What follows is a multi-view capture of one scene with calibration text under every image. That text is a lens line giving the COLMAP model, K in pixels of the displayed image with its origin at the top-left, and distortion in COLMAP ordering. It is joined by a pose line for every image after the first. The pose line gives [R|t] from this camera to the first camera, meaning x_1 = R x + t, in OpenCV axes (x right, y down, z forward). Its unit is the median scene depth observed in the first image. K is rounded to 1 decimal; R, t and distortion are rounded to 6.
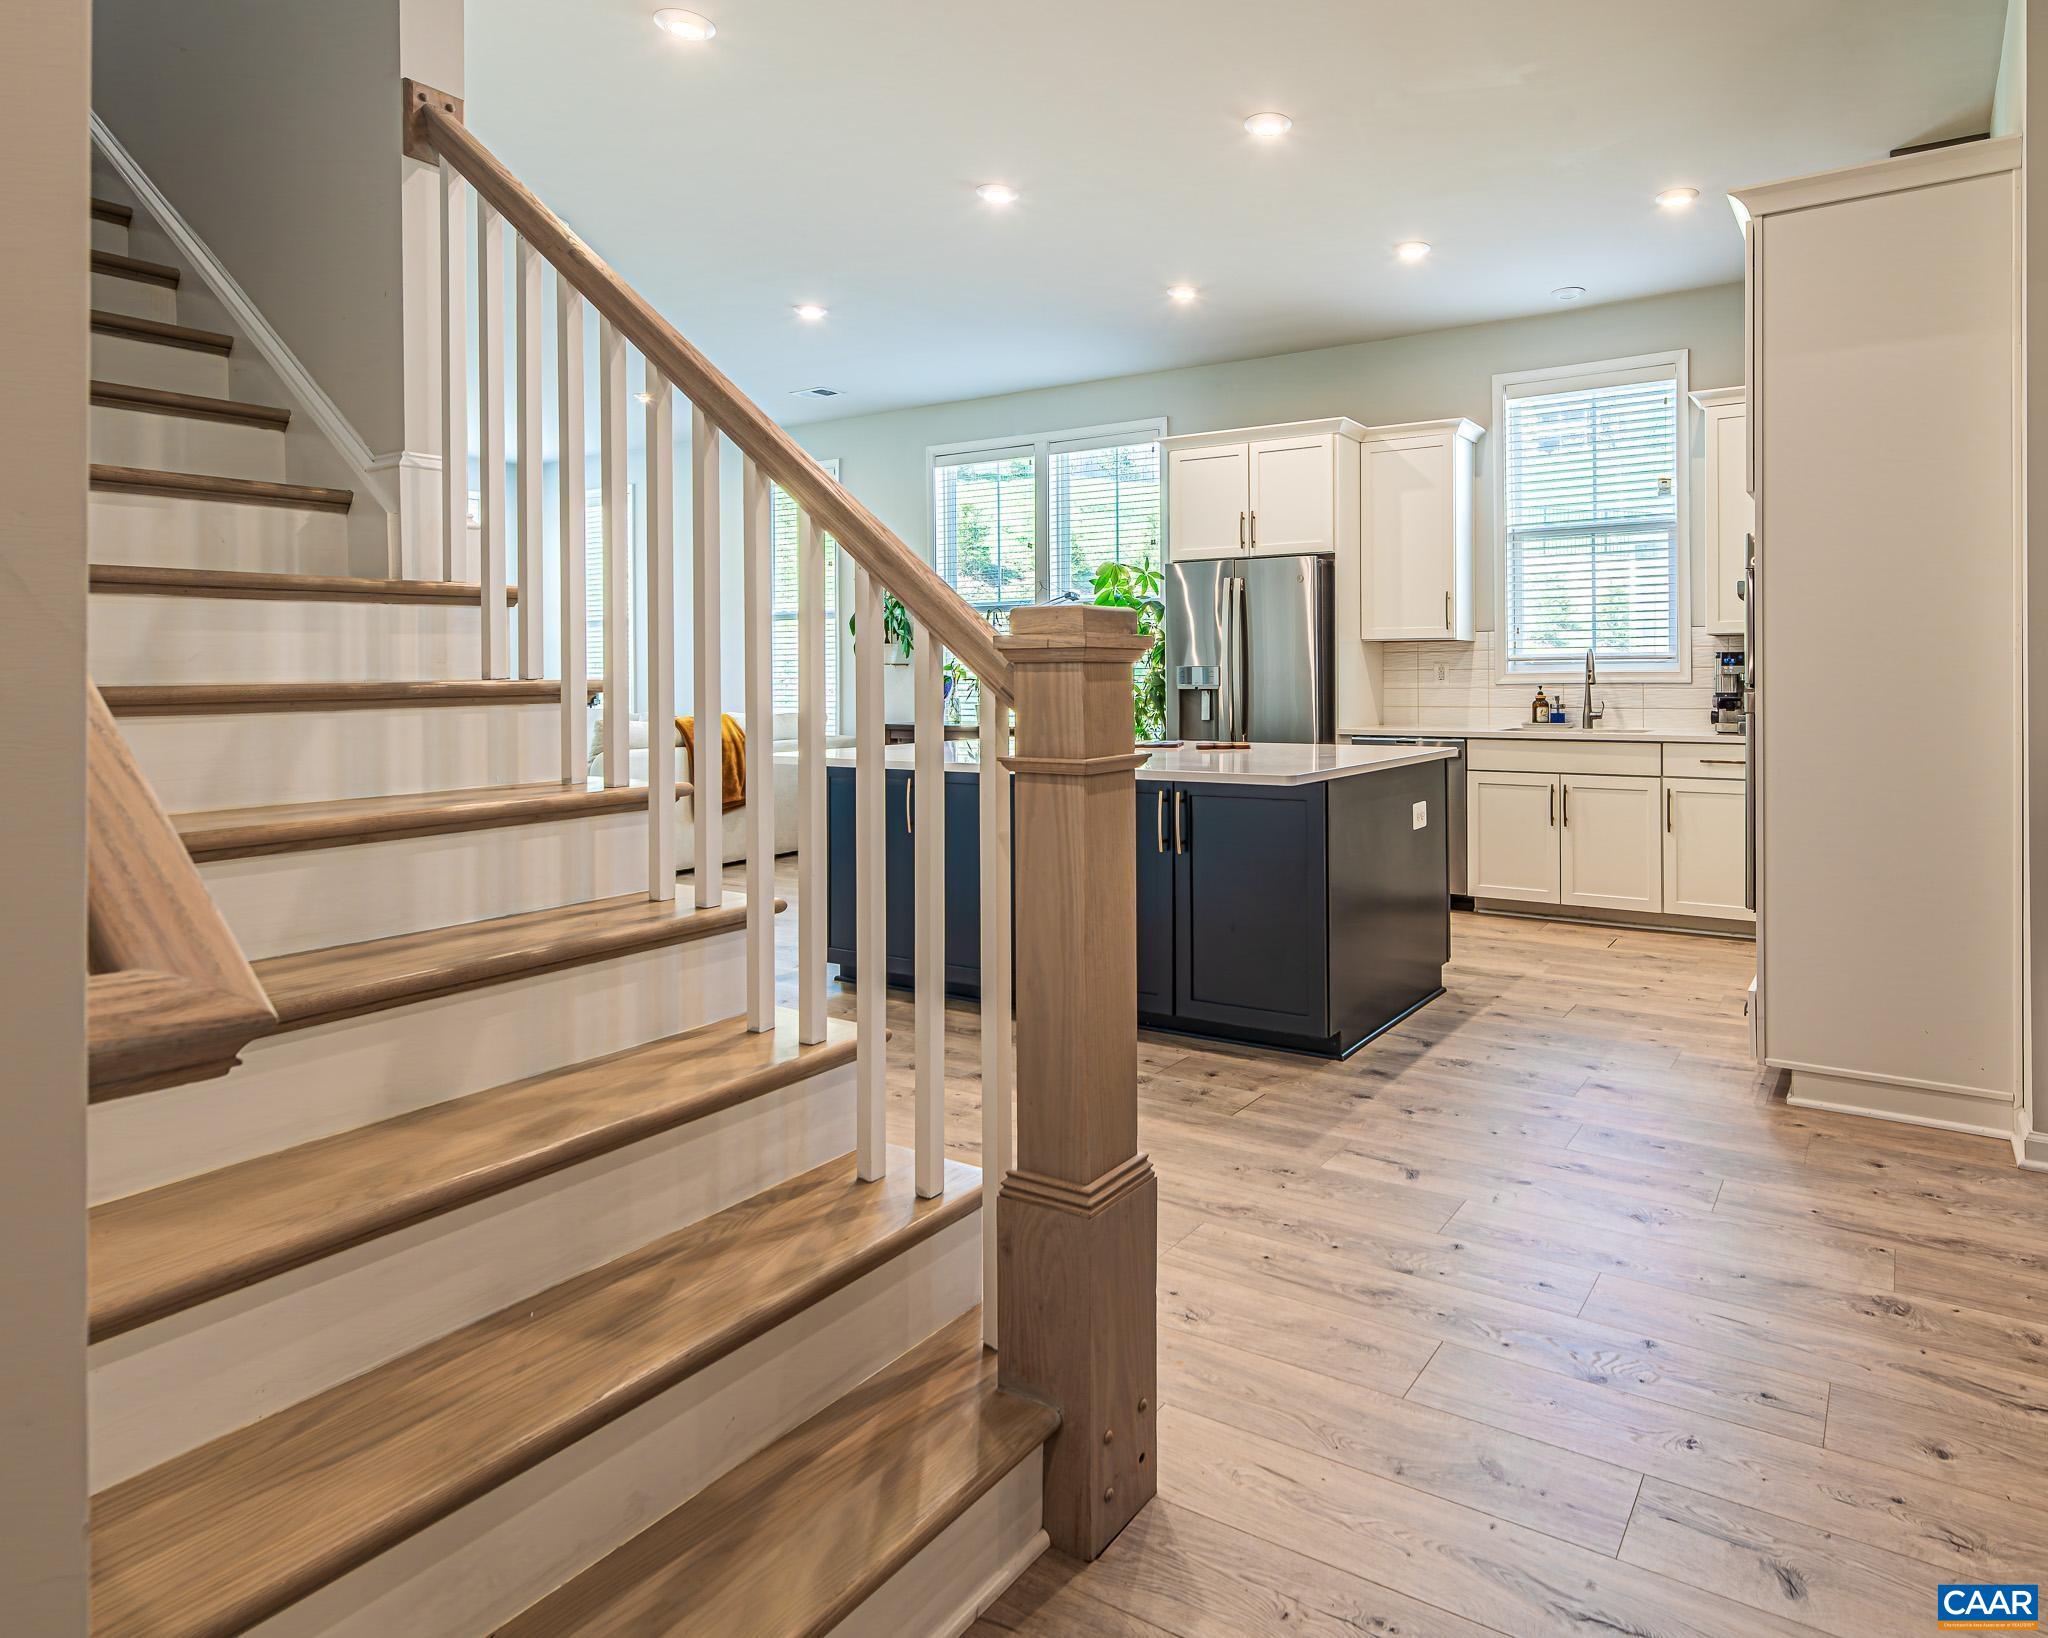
lens RADIAL K [[1149.8, 0, 1279.2], [0, 1149.8, 675.9], [0, 0, 1]] dist [0.010677, -0.006391]
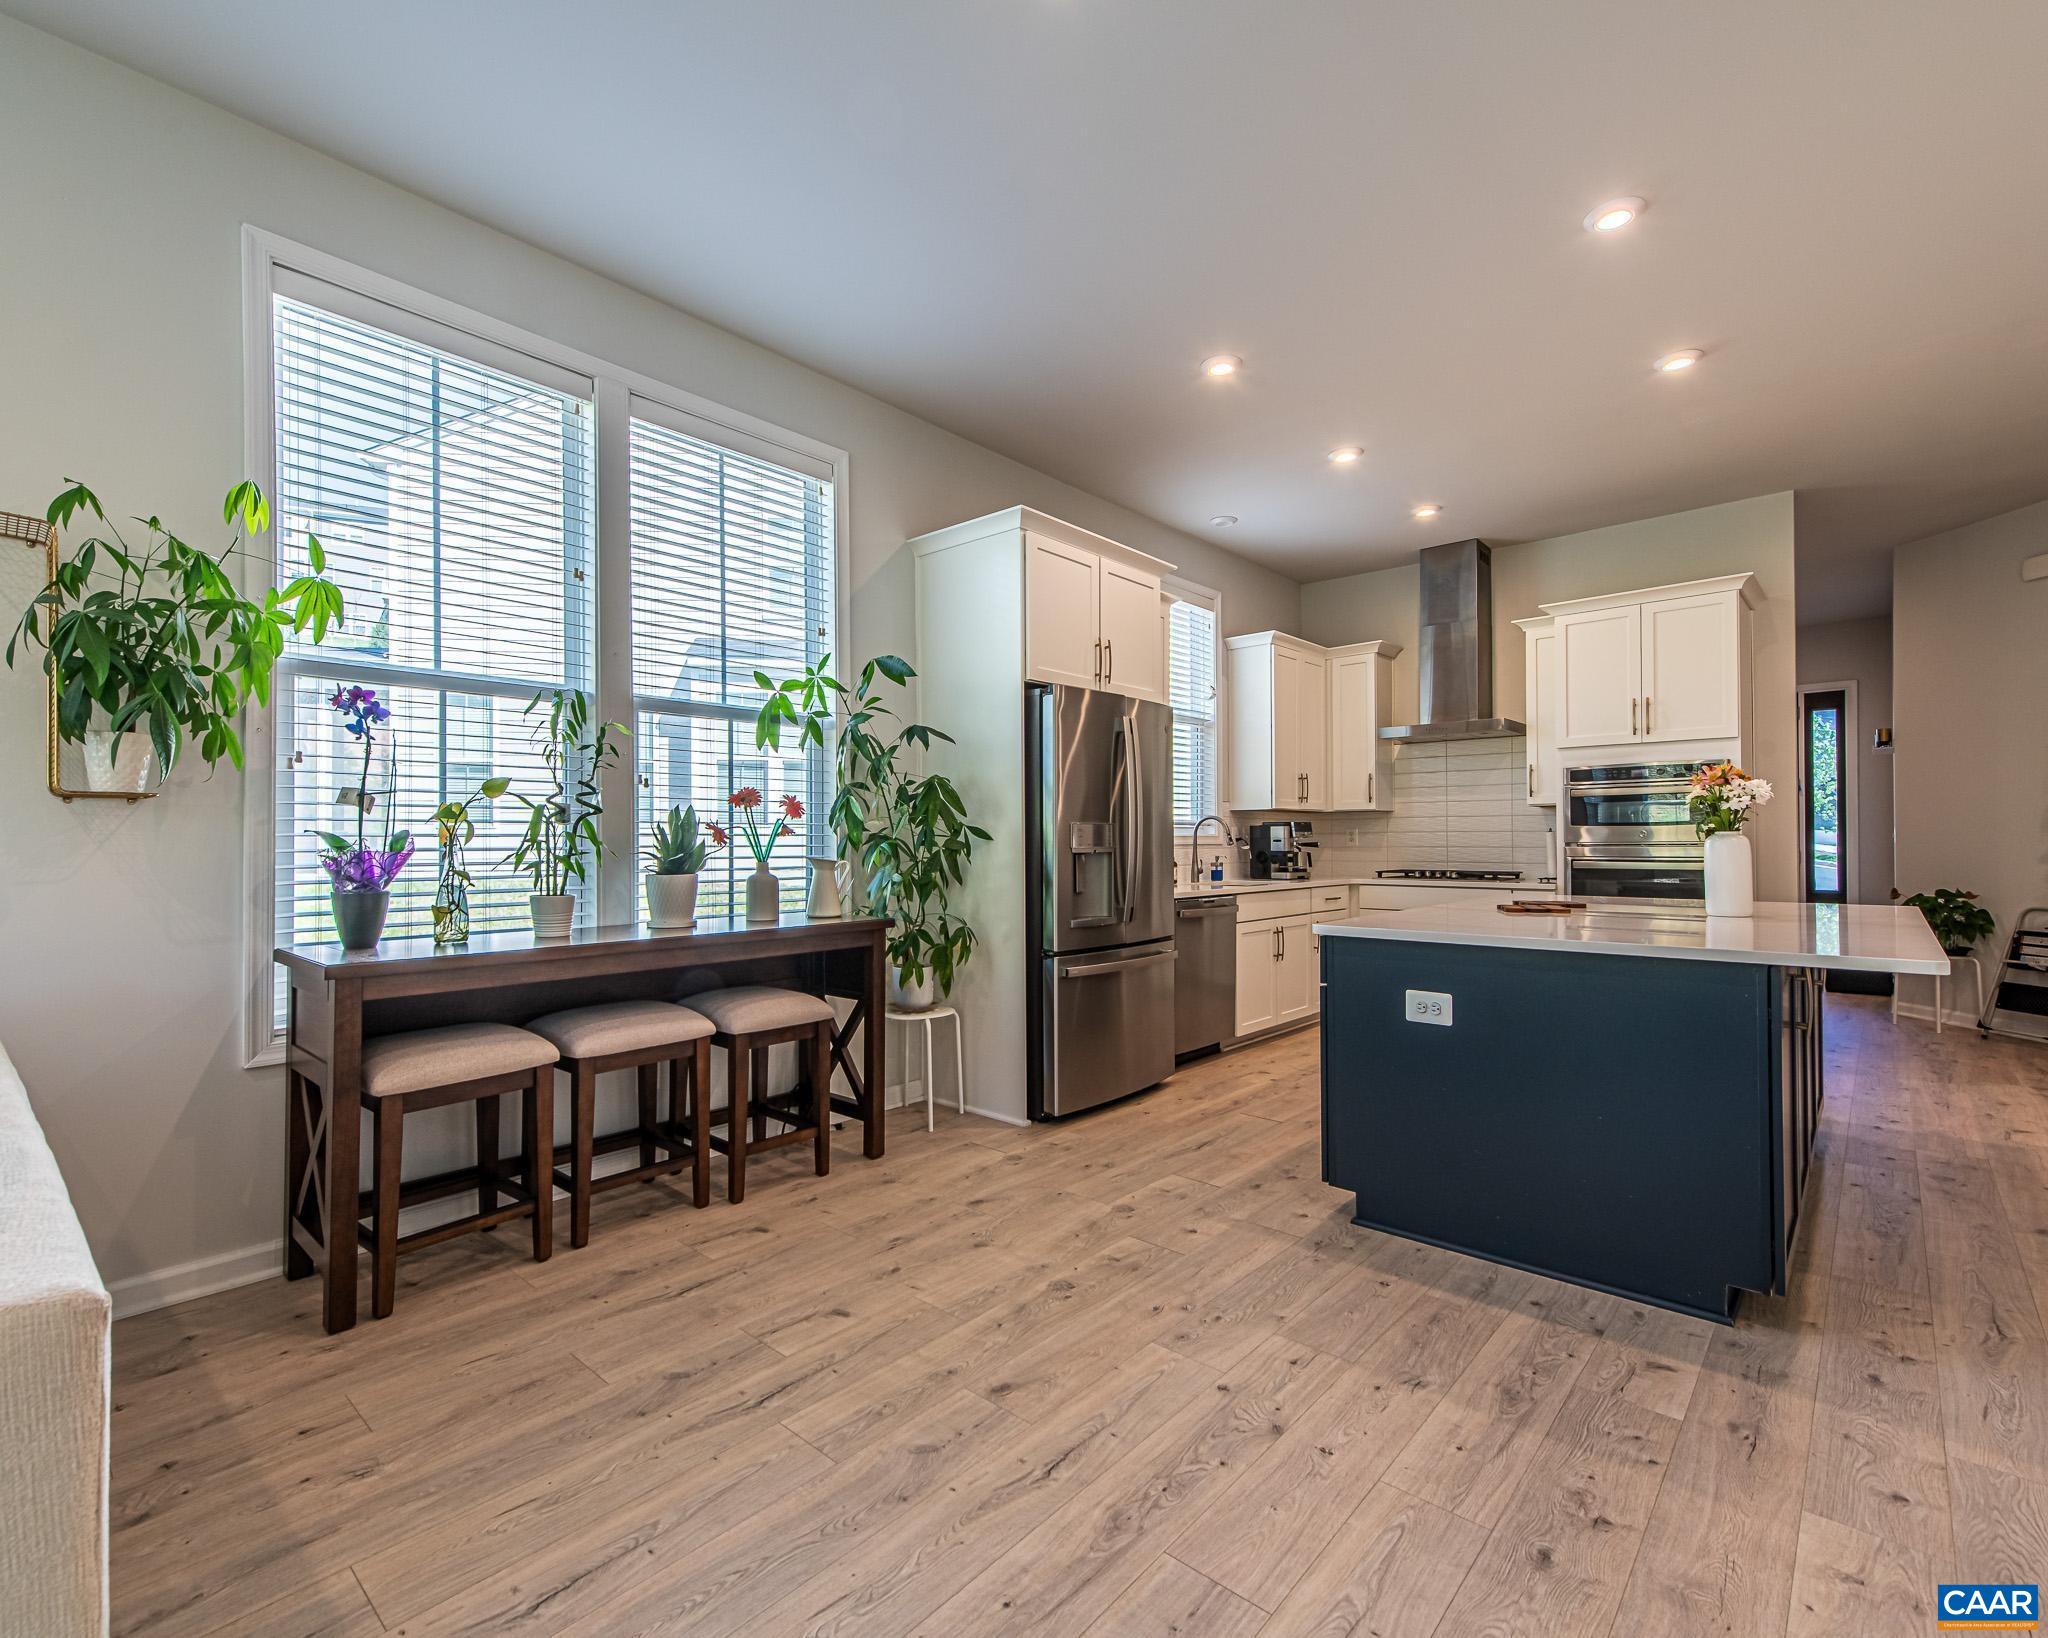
lens RADIAL K [[957.9, 0, 1014.6], [0, 957.9, 829.2], [0, 0, 1]] dist [0.017413, -0.006814]
pose [[0.239423, 0.015510, 0.970792, -0.783669], [0.000757, 0.999869, -0.016161, 0.006780], [-0.970915, 0.004605, 0.239380, 0.985304]]
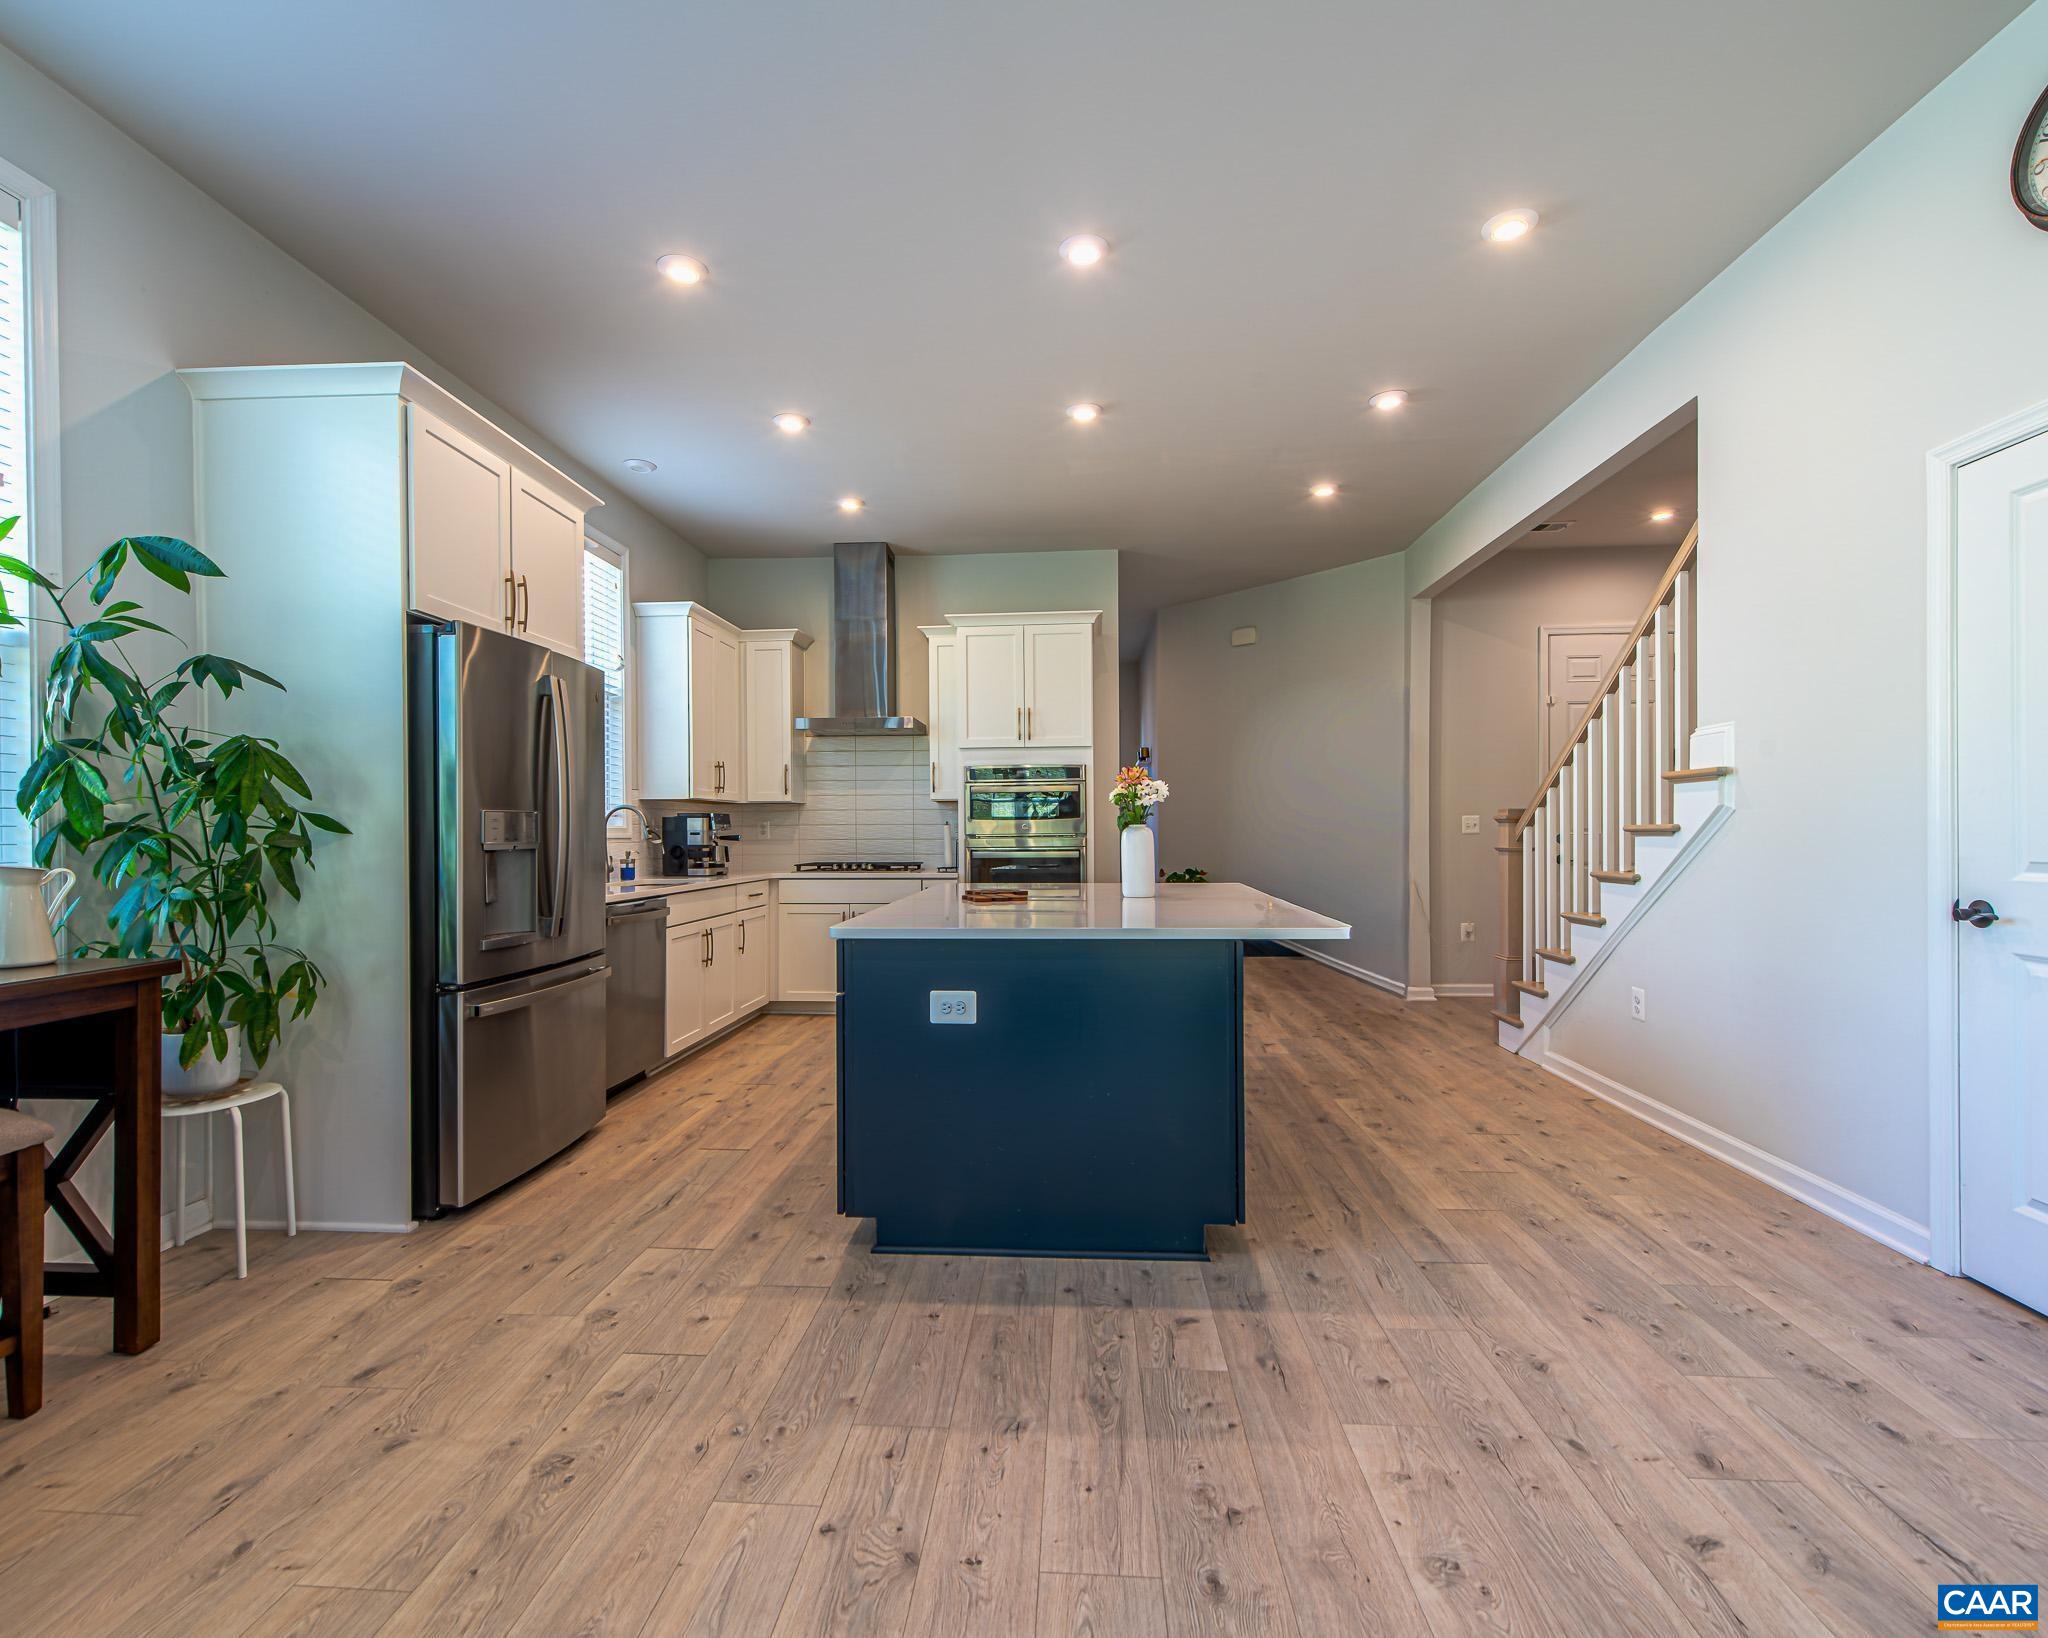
lens RADIAL K [[957.9, 0, 1014.5], [0, 957.9, 831.9], [0, 0, 1]] dist [0.017413, -0.006814]
pose [[-0.409291, 0.006258, 0.912382, -0.693728], [0.006155, 0.999973, -0.004098, 0.006592], [-0.912383, 0.003938, -0.409318, 1.062397]]
